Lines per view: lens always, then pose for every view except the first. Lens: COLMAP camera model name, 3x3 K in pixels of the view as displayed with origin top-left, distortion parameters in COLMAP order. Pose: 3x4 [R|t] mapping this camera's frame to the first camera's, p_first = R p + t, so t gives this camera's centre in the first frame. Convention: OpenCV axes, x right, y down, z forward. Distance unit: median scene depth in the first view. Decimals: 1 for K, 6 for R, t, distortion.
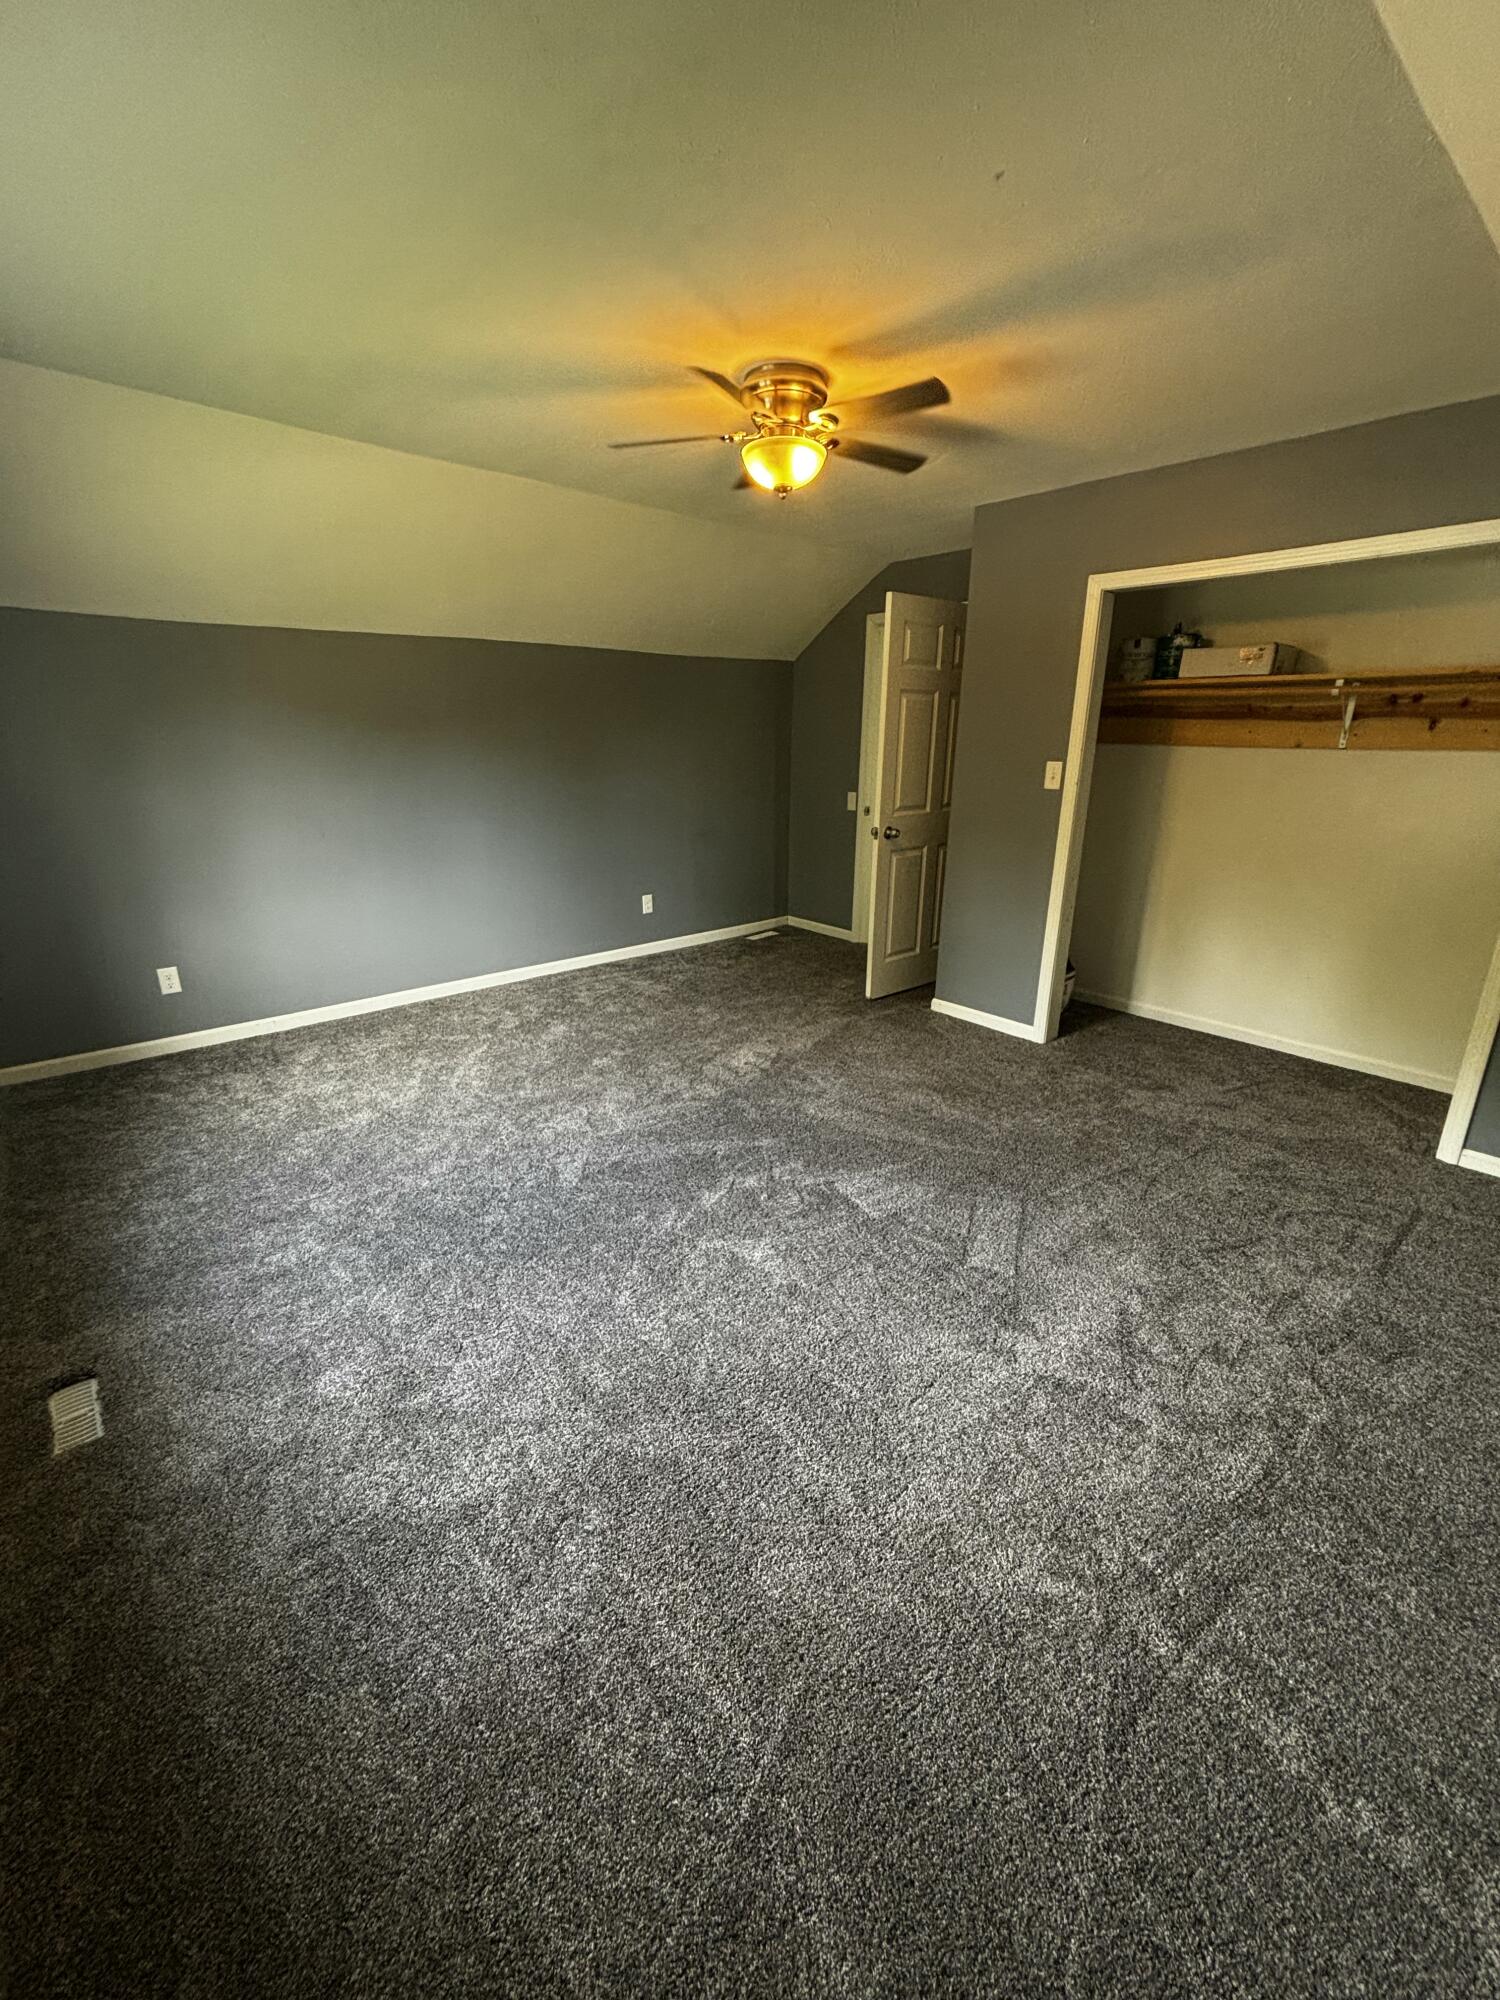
lens RADIAL K [[807.9, 0, 739.1], [0, 807.9, 991.0], [0, 0, 1]] dist [0.009288, -0.000713]
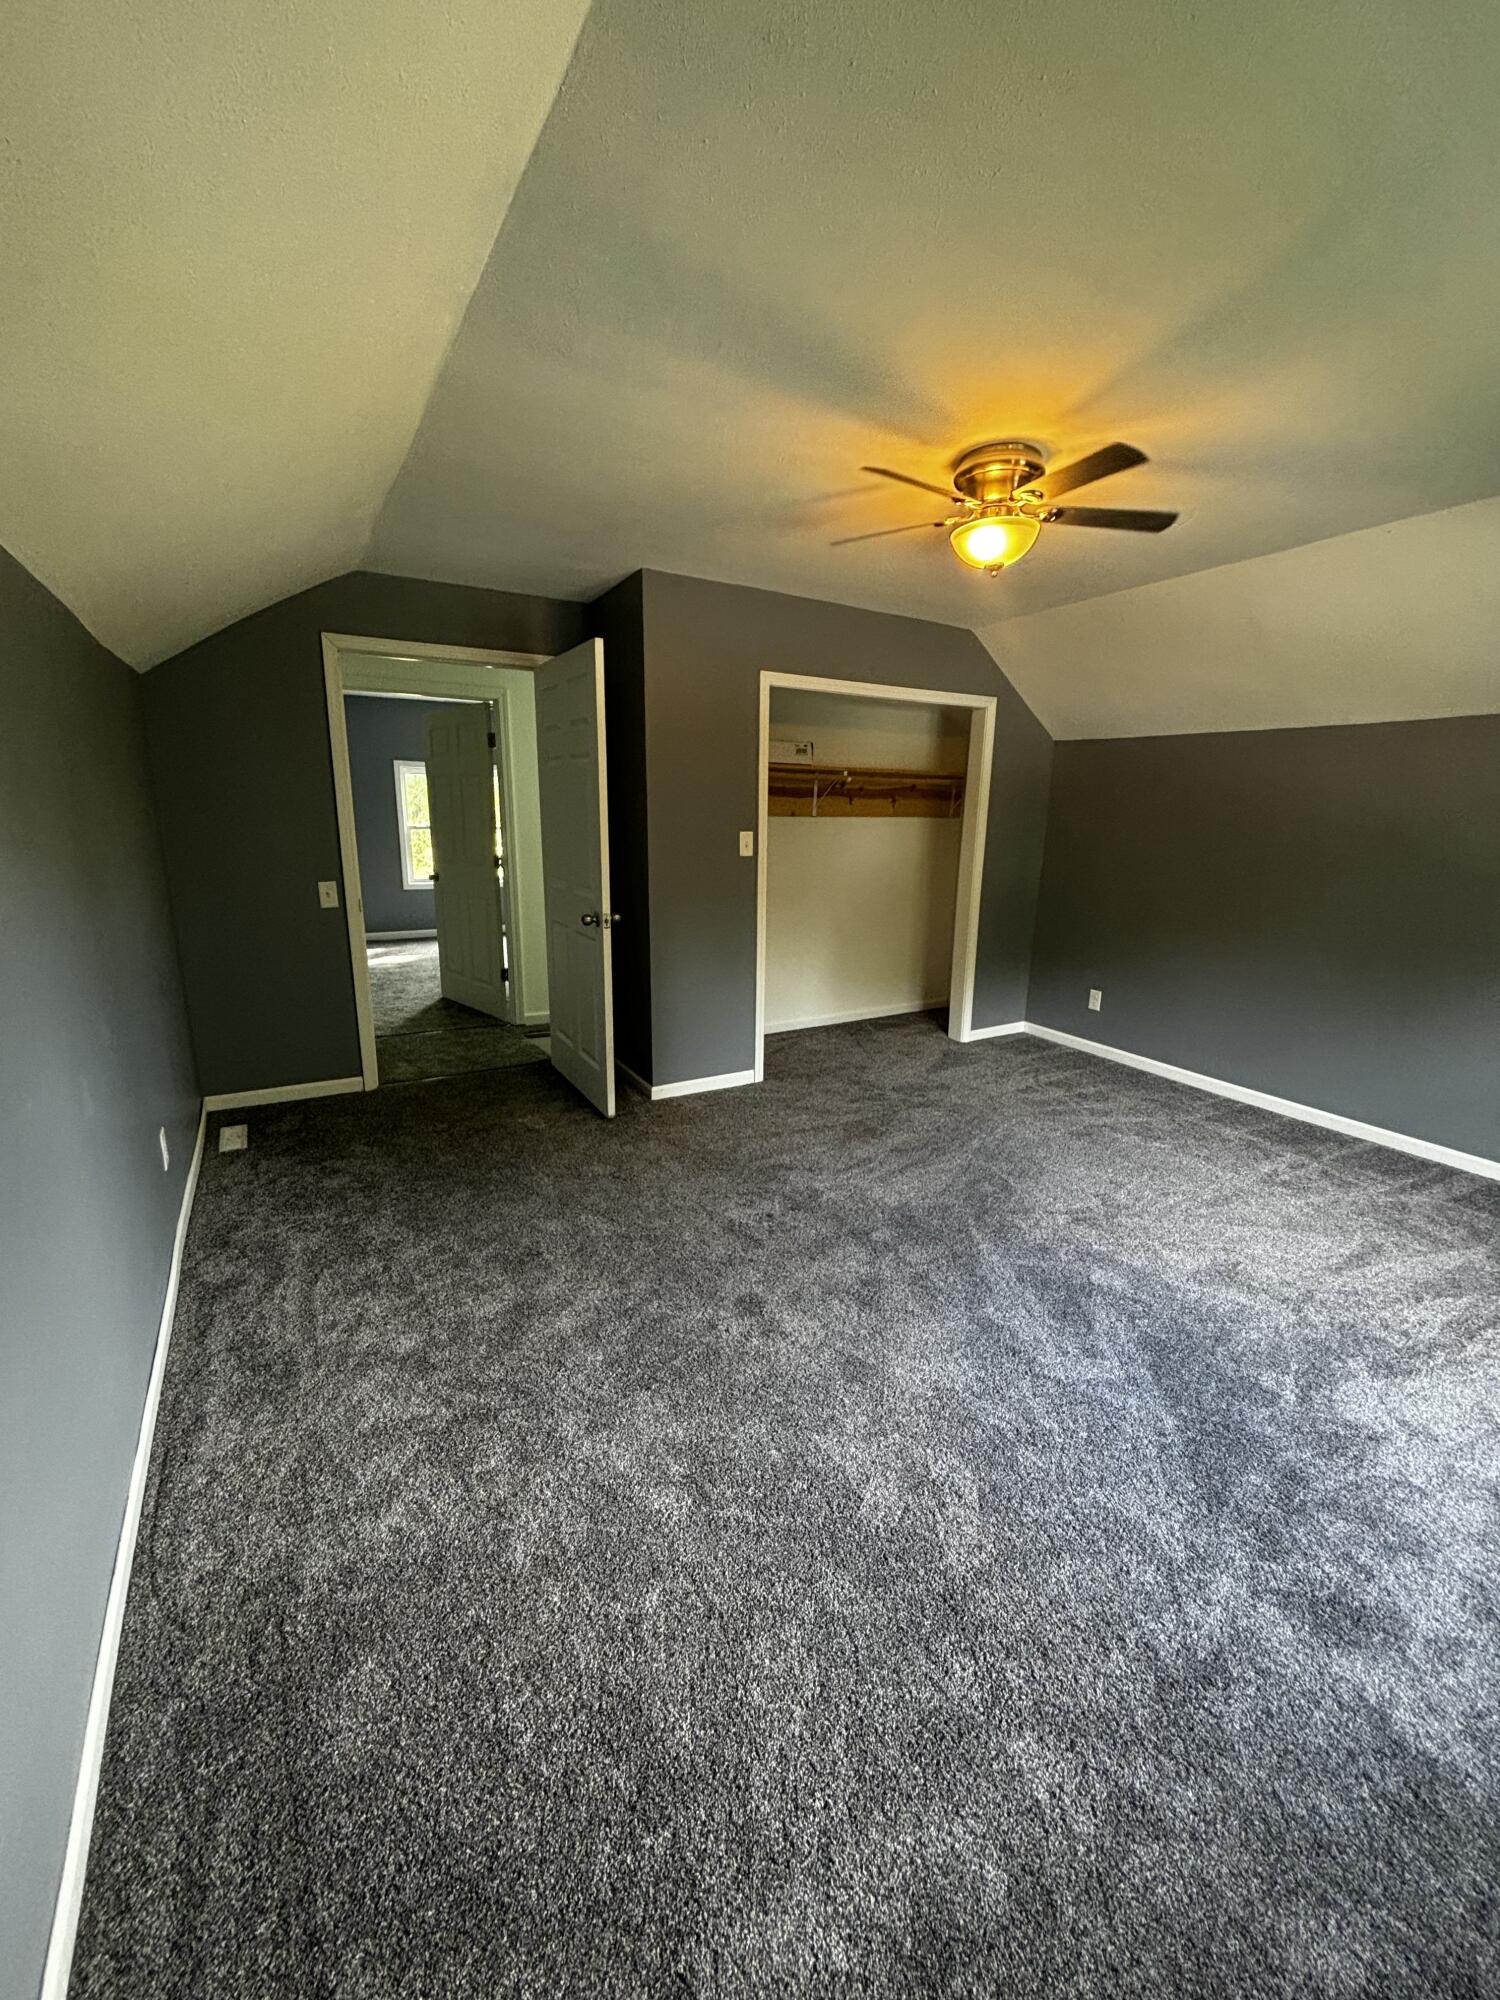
lens RADIAL K [[807.9, 0, 742.9], [0, 807.9, 1011.0], [0, 0, 1]] dist [0.009288, -0.000713]
pose [[0.176310, -0.254531, 0.950857, -0.742606], [0.276444, 0.939916, 0.200343, -0.285241], [-0.944719, 0.227536, 0.236080, 0.829215]]
